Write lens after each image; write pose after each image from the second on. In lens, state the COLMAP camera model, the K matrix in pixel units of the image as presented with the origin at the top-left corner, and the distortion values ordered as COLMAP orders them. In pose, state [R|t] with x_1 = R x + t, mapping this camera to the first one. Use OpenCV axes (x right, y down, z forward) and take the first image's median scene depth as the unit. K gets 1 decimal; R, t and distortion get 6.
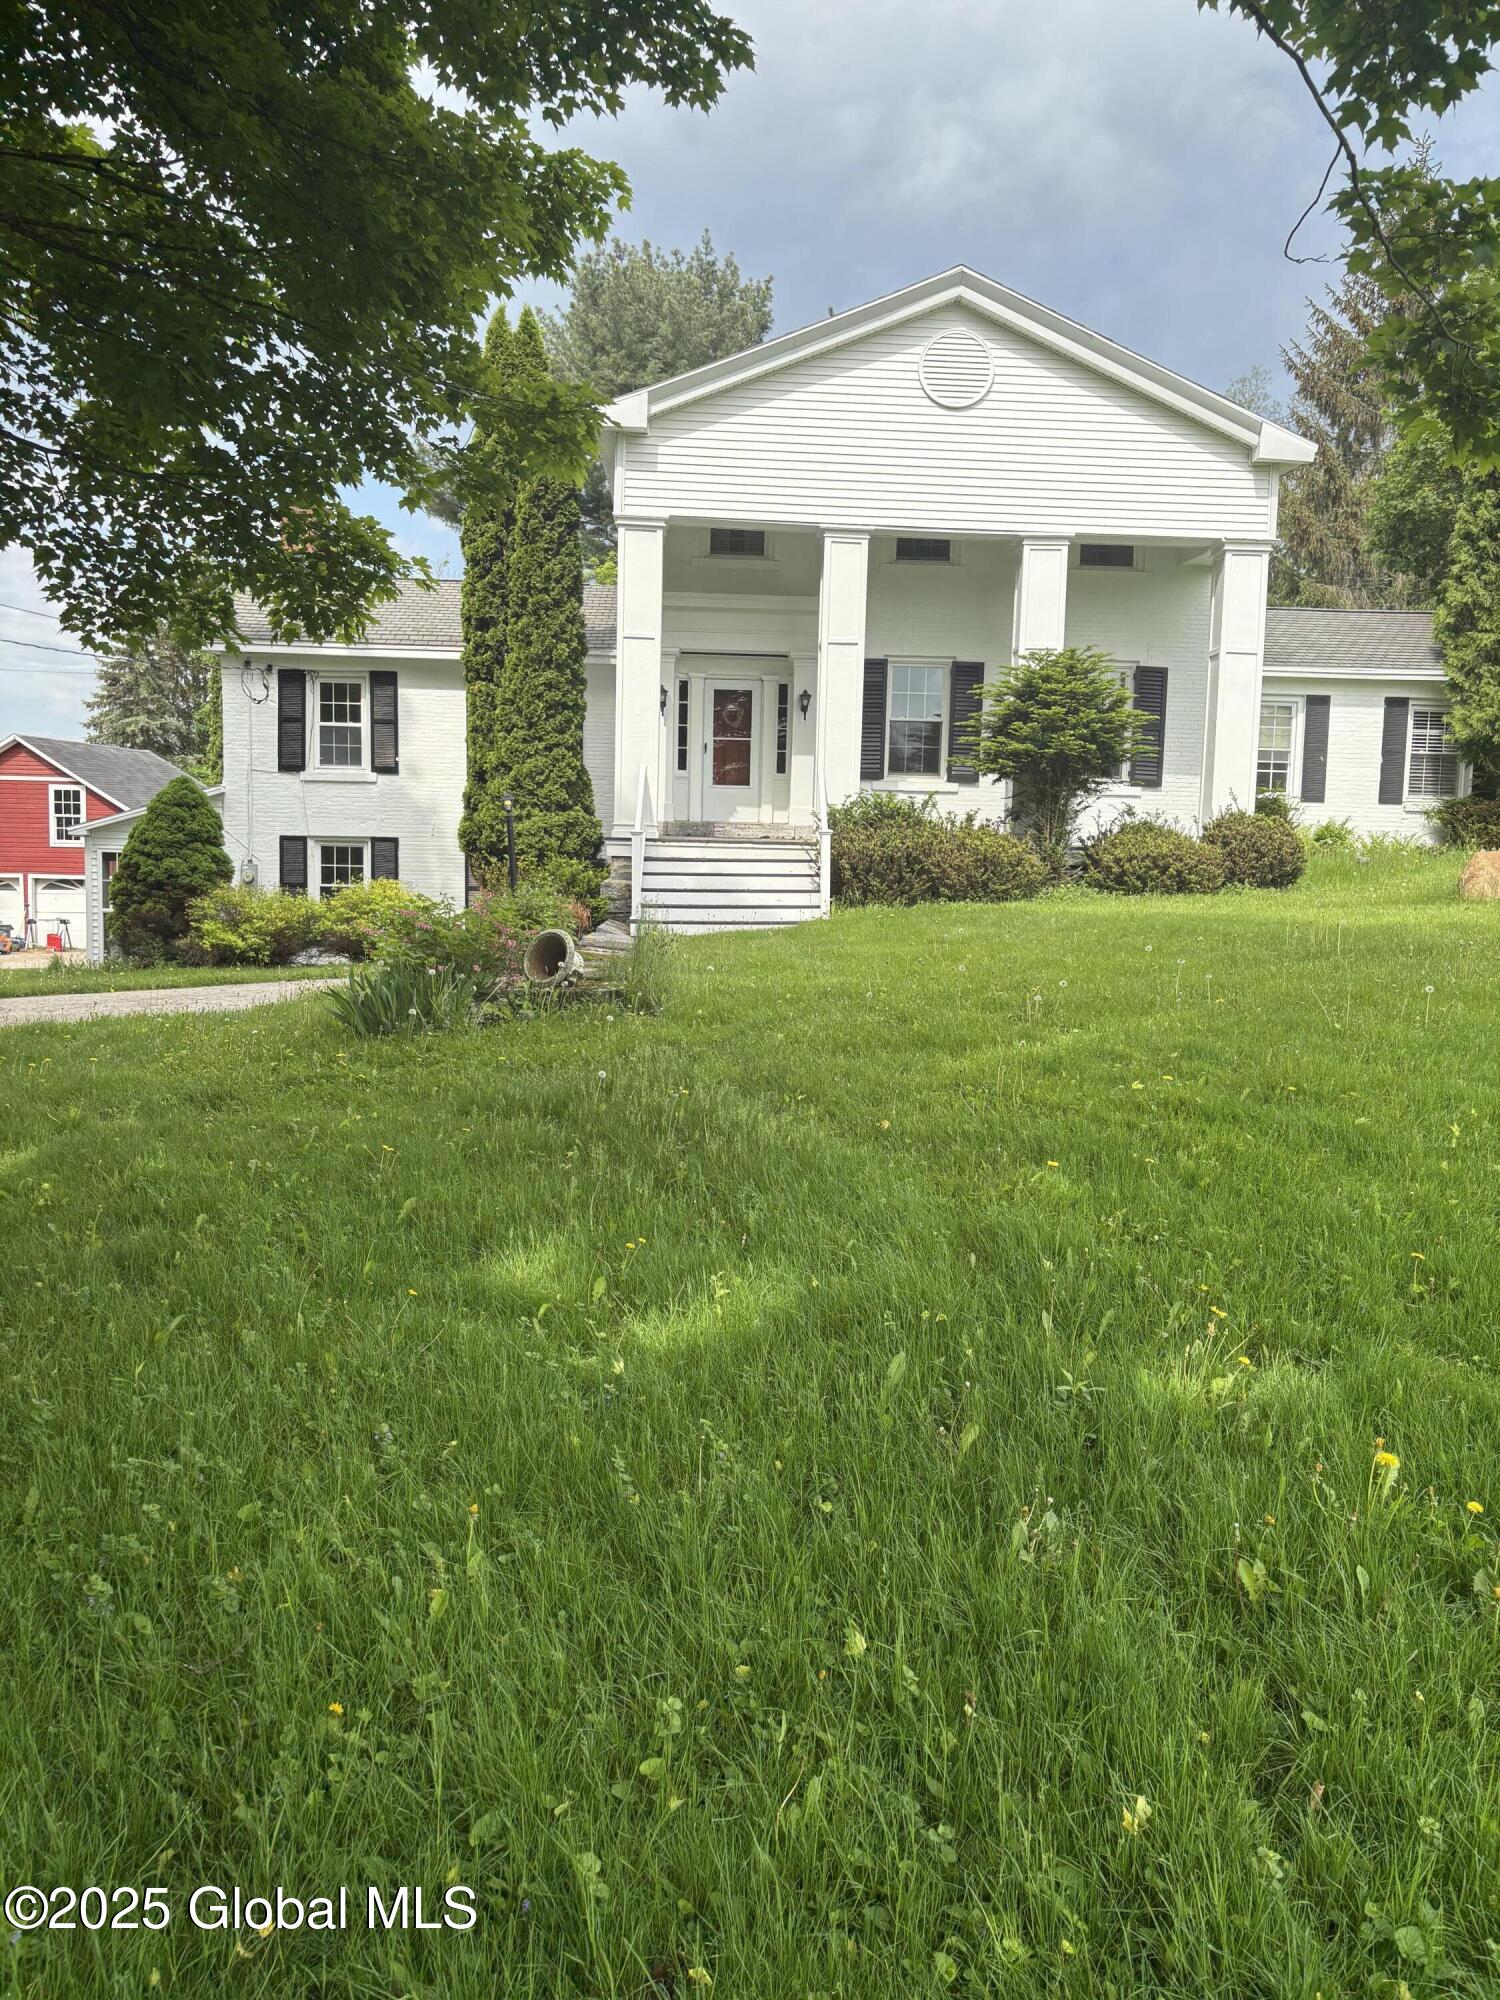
lens RADIAL K [[1517.1, 0, 750.3], [0, 1517.1, 993.4], [0, 0, 1]] dist [-0.004342, -0.000904]
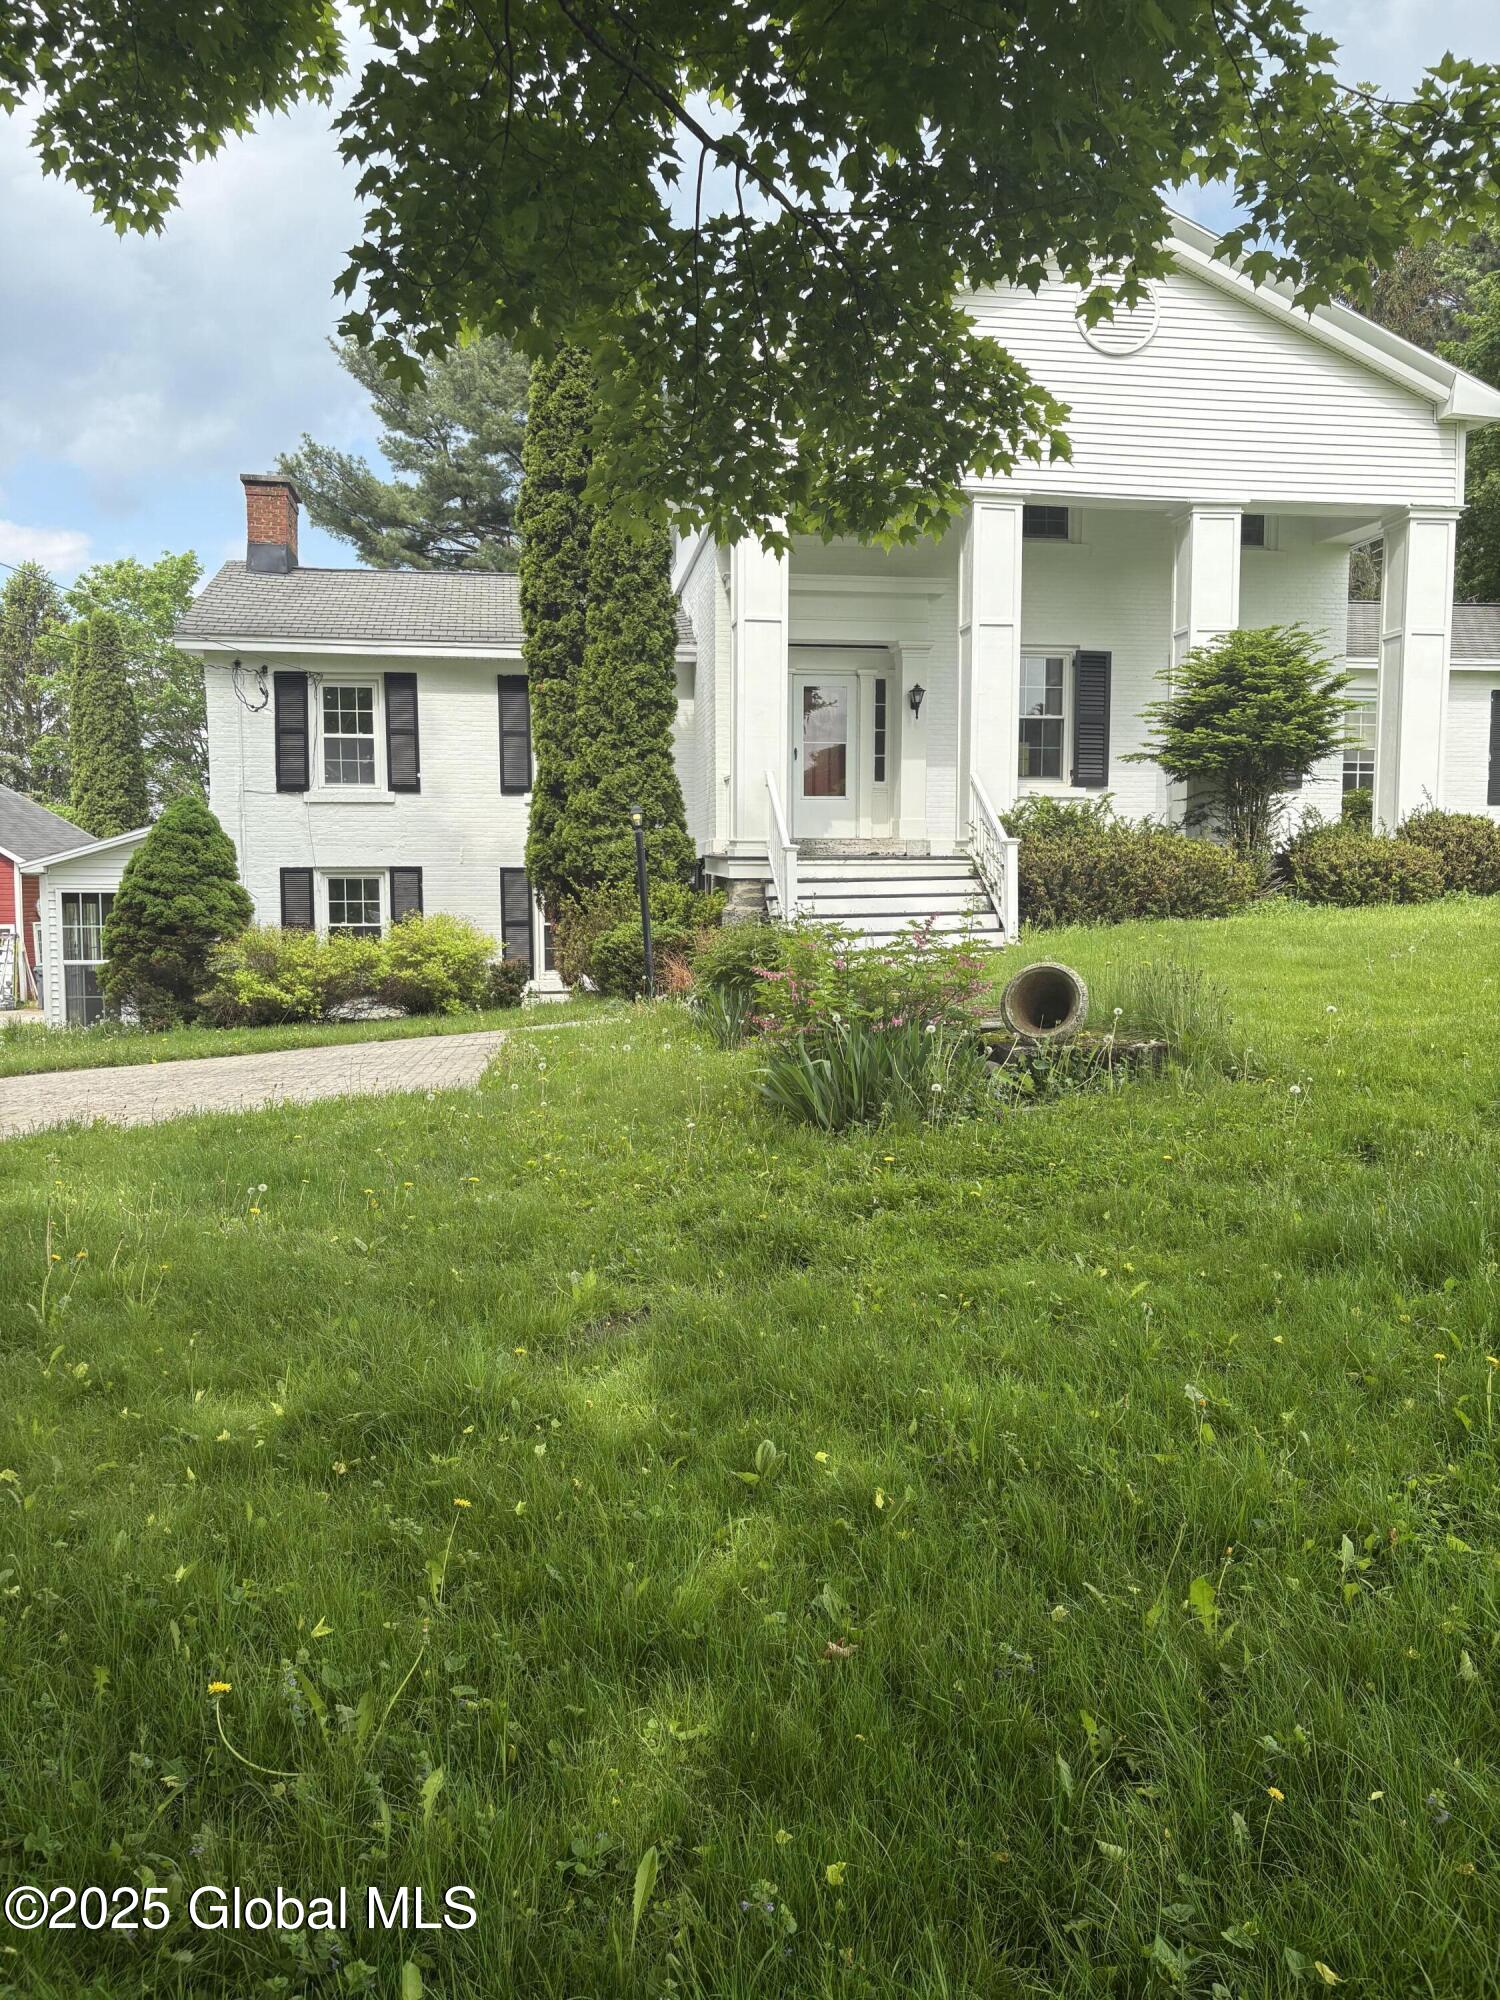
lens RADIAL K [[1523.6, 0, 745.0], [0, 1523.6, 1001.3], [0, 0, 1]] dist [0.009233, 0.001903]
pose [[0.993159, -0.034893, 0.111433, -0.173648], [0.036617, 0.999239, -0.013460, -0.009803], [-0.110879, 0.017448, 0.993681, 0.145262]]
